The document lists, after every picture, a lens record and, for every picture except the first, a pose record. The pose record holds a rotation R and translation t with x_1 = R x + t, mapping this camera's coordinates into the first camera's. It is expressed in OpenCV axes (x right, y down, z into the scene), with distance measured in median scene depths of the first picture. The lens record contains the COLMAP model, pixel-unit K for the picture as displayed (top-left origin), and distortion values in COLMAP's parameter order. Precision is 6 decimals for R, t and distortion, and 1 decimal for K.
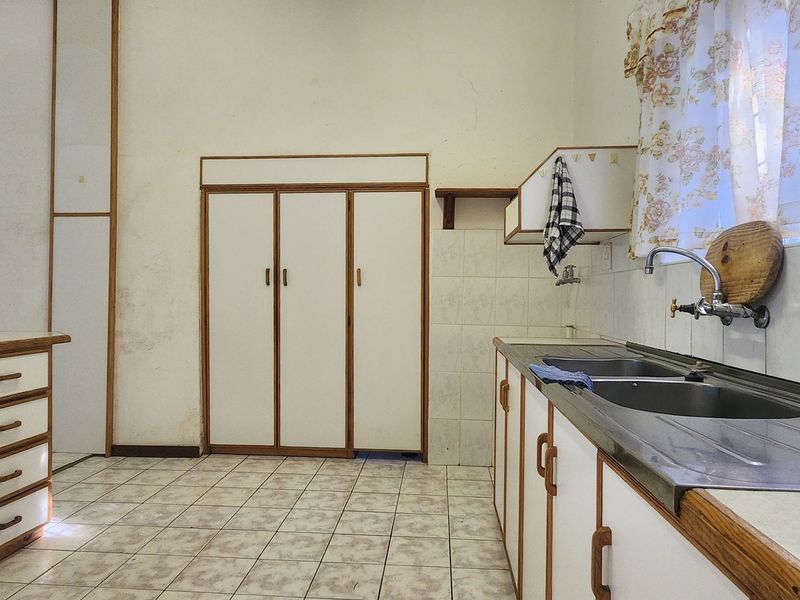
lens RADIAL K [[556.3, 0, 400.0], [0, 556.3, 300.0], [0, 0, 1]] dist [0.001303, 0.001508]
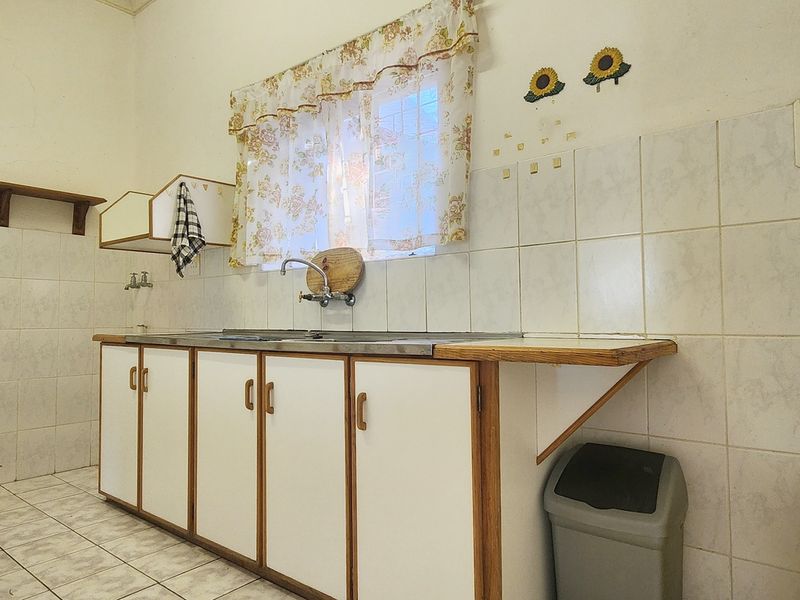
lens RADIAL K [[542.6, 0, 405.6], [0, 542.6, 298.7], [0, 0, 1]] dist [0.000295, 0.001217]
pose [[0.556619, 0.010985, 0.830695, -0.461687], [0.020788, 0.999415, -0.027146, 0.049921], [-0.830508, 0.032379, 0.556065, -0.089198]]
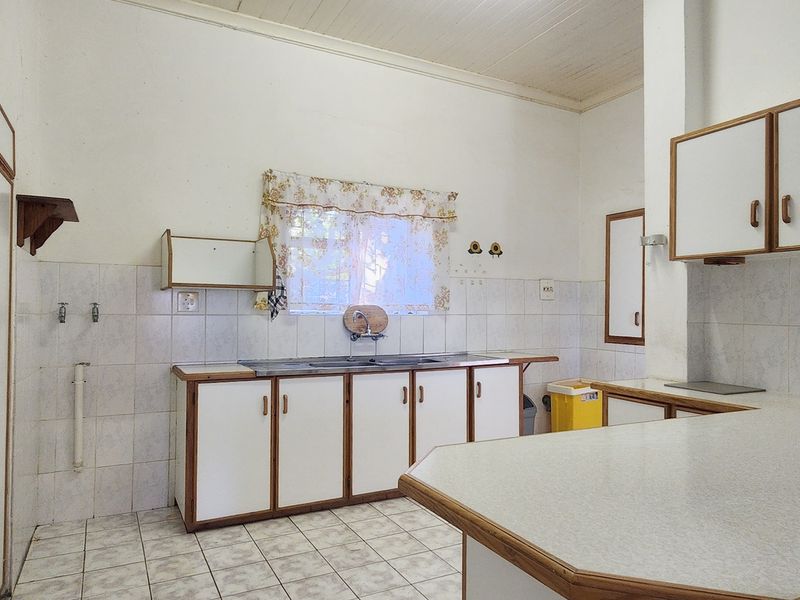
lens RADIAL K [[542.6, 0, 405.6], [0, 542.6, 298.7], [0, 0, 1]] dist [0.000295, 0.001217]
pose [[-0.557126, 0.014118, 0.830308, -1.207111], [0.001200, 0.999868, -0.016196, -0.082642], [-0.830427, -0.008027, -0.557069, 1.590133]]
